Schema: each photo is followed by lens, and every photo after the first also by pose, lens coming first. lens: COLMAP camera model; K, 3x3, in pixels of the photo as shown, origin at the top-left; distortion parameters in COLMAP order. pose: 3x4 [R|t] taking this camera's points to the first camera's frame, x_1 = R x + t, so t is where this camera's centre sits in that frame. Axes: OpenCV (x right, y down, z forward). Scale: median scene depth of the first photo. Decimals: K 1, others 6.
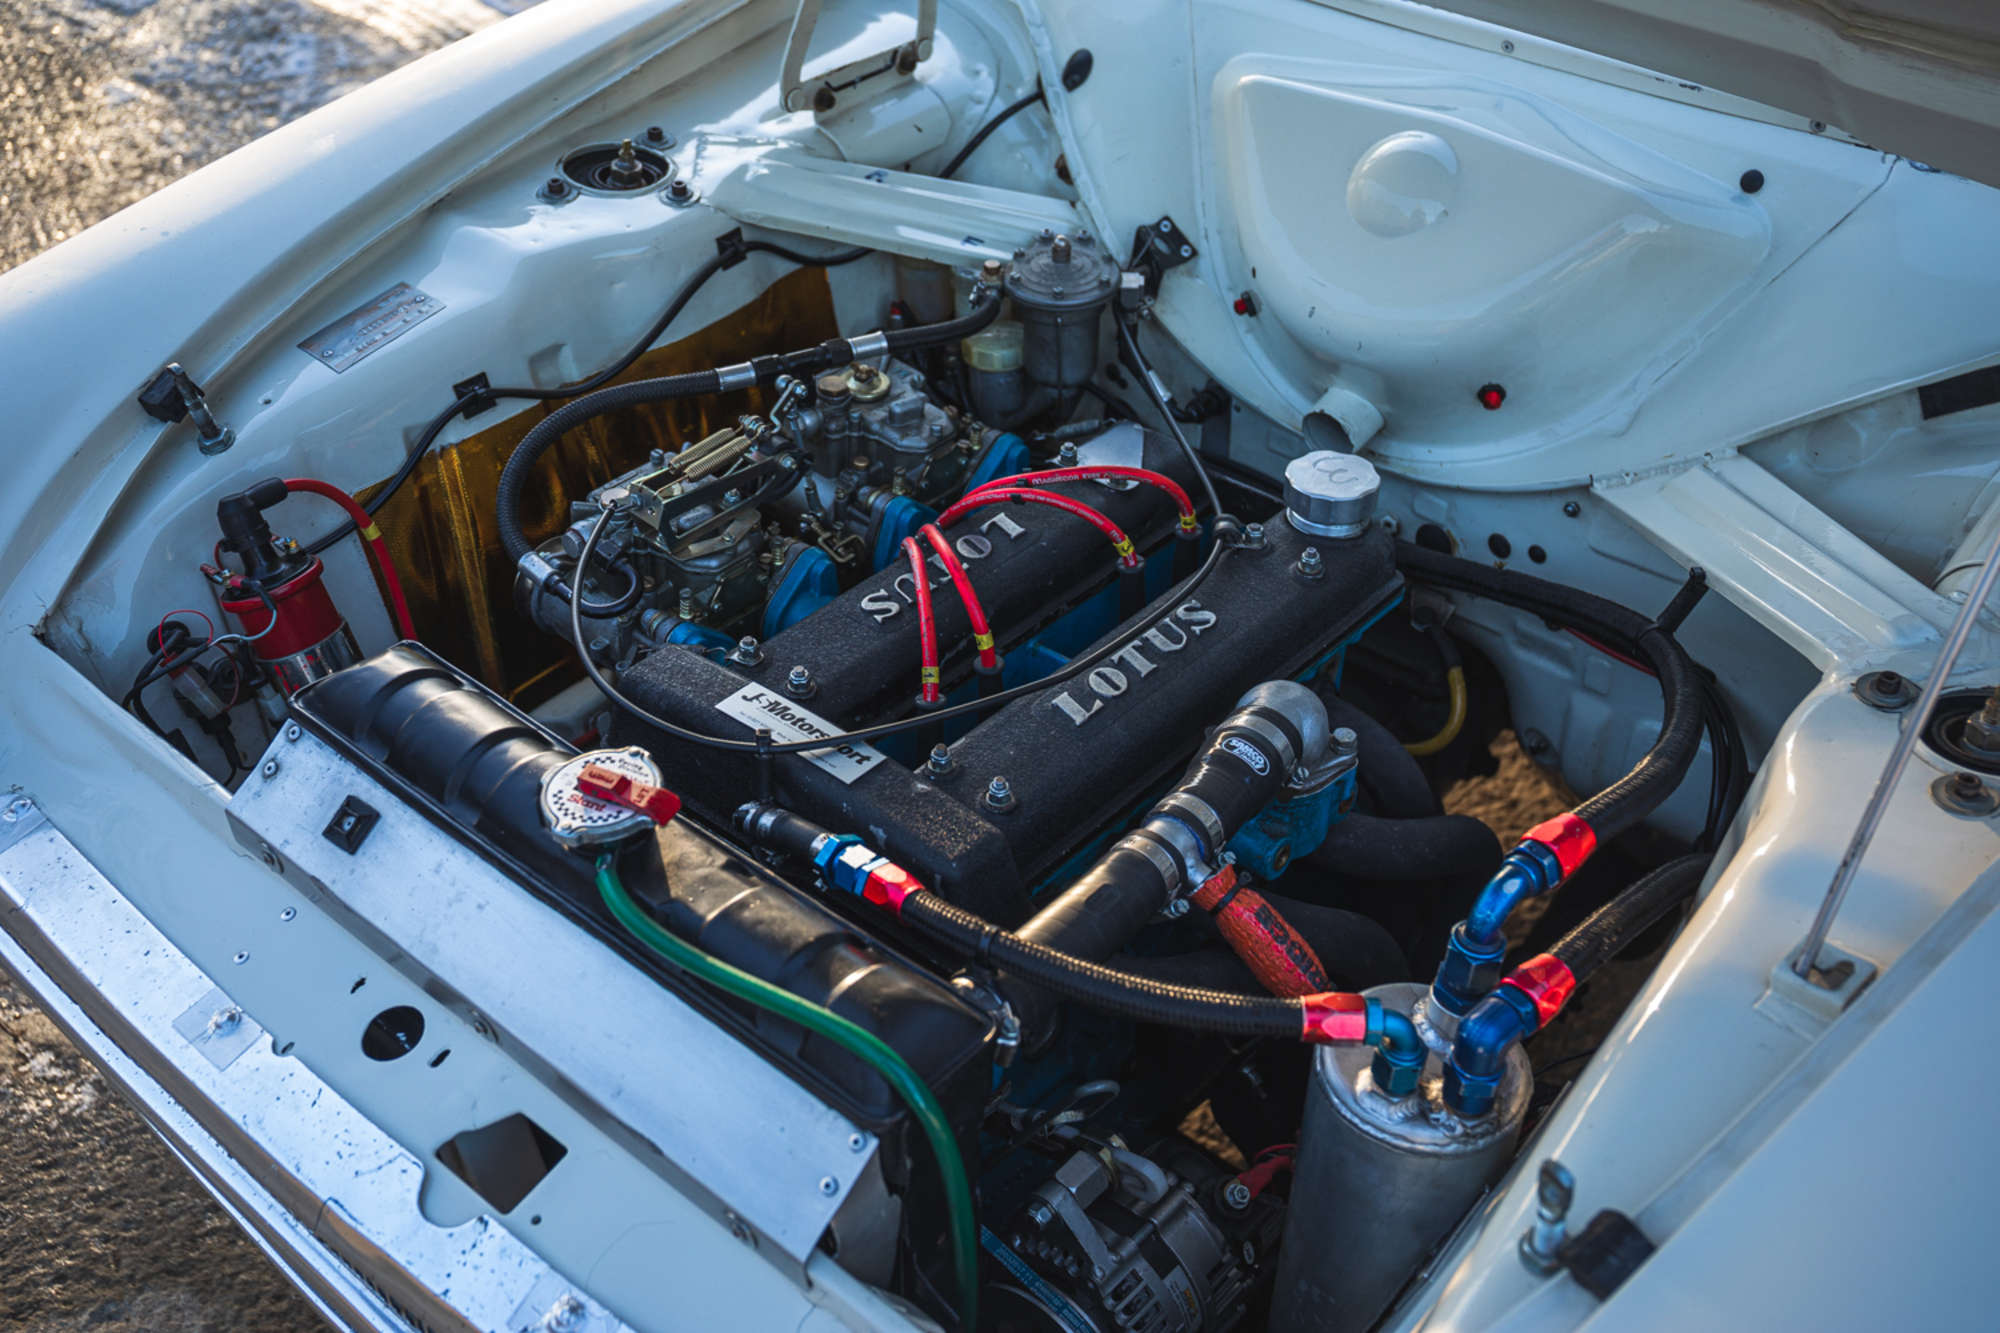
lens RADIAL K [[2179.2, 0, 998.1], [0, 2179.2, 670.0], [0, 0, 1]] dist [-0.051204, 0.000000]
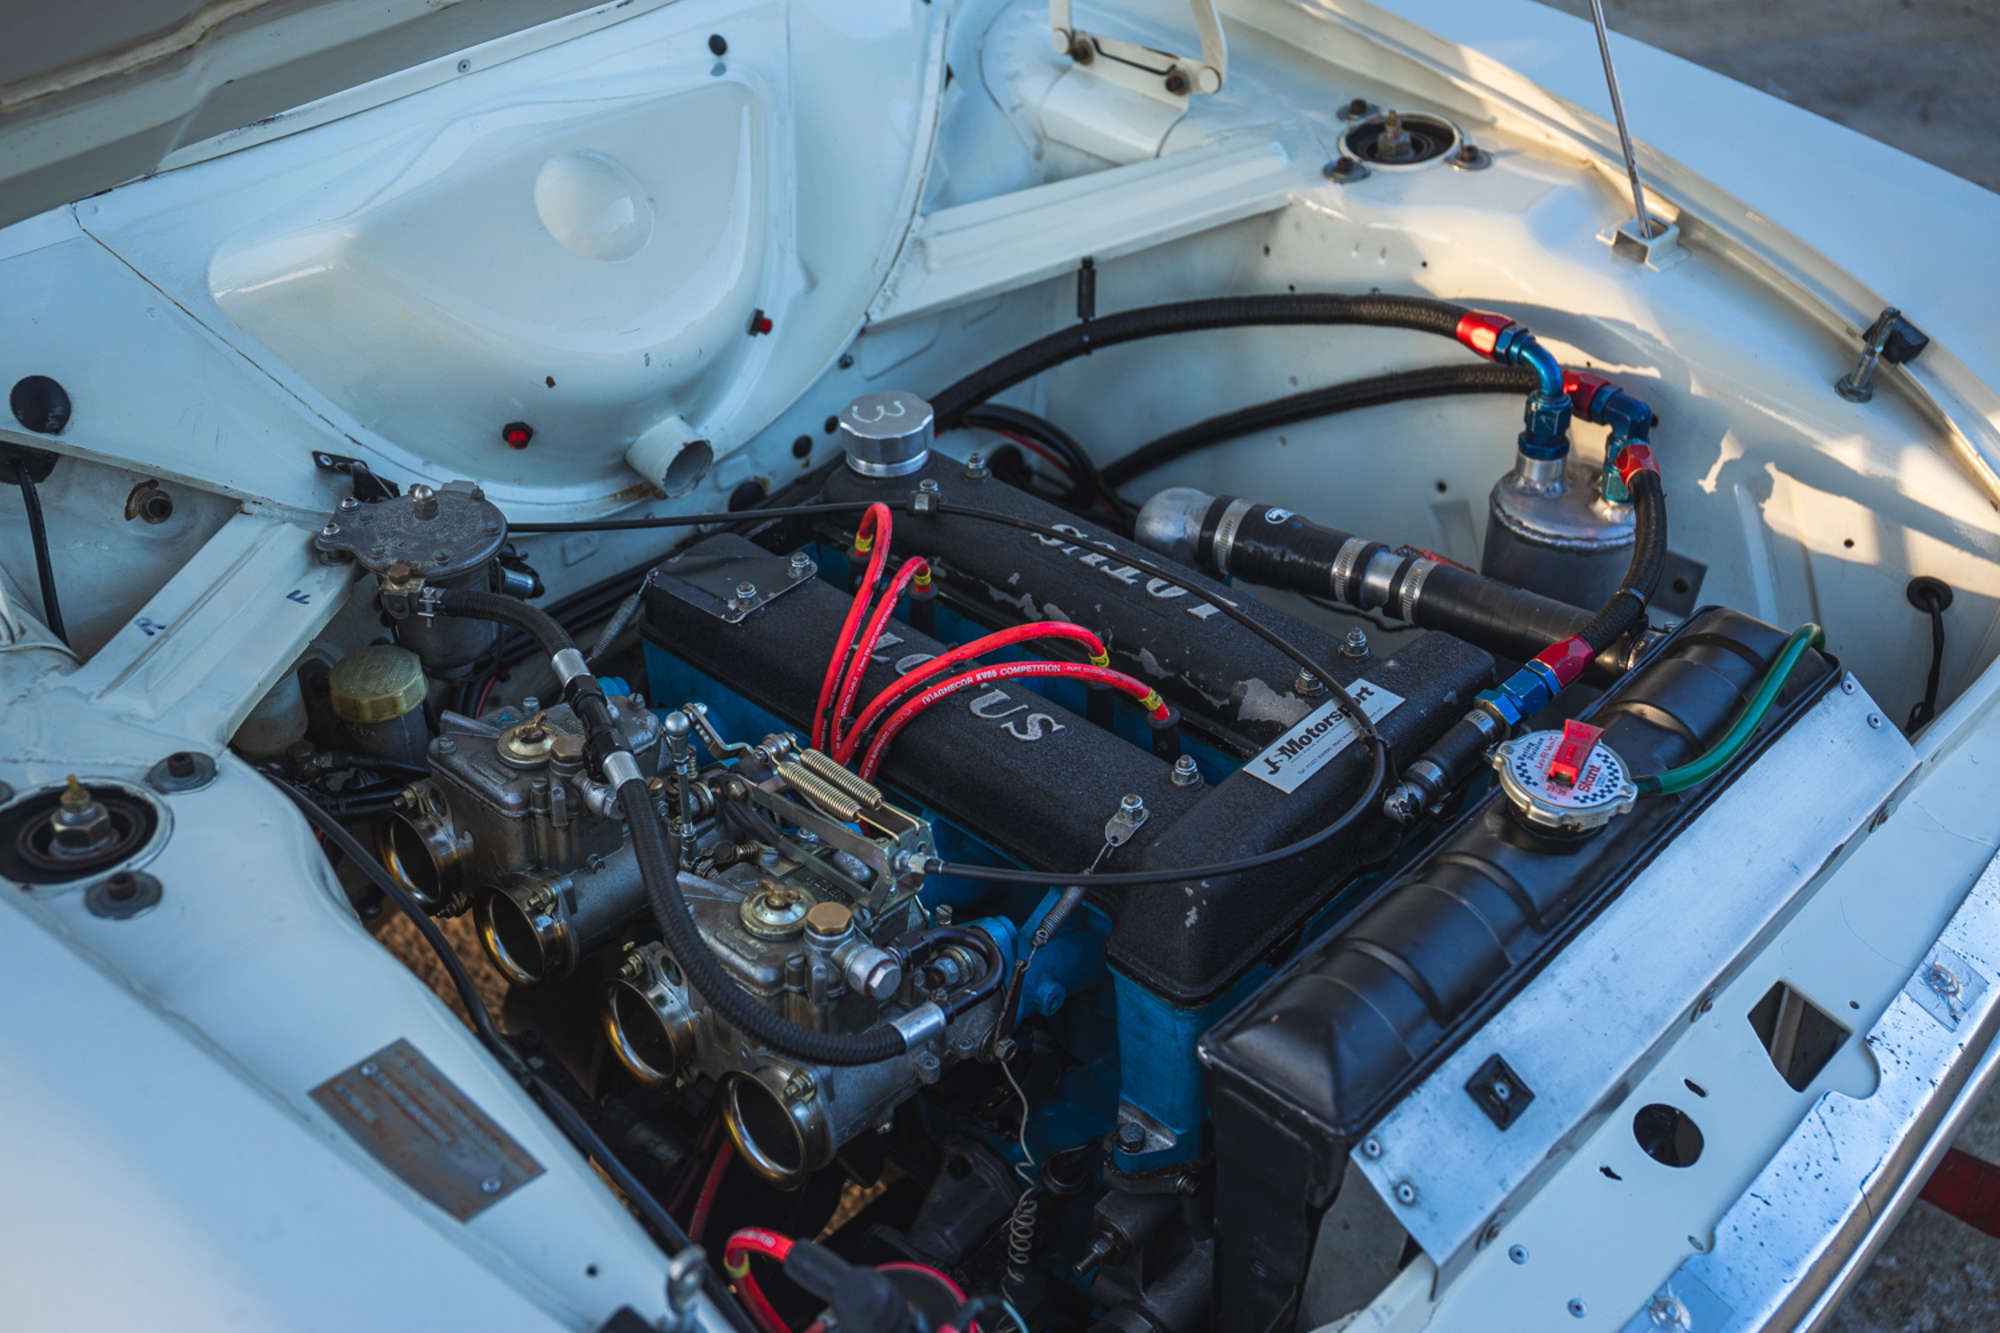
lens RADIAL K [[2297.7, 0, 997.6], [0, 2297.7, 662.0], [0, 0, 1]] dist [-0.019302, 0.000000]
pose [[0.002097, -0.570297, 0.821436, -0.902806], [0.596582, 0.659959, 0.456666, -0.539985], [-0.802549, 0.489096, 0.341613, 0.752398]]
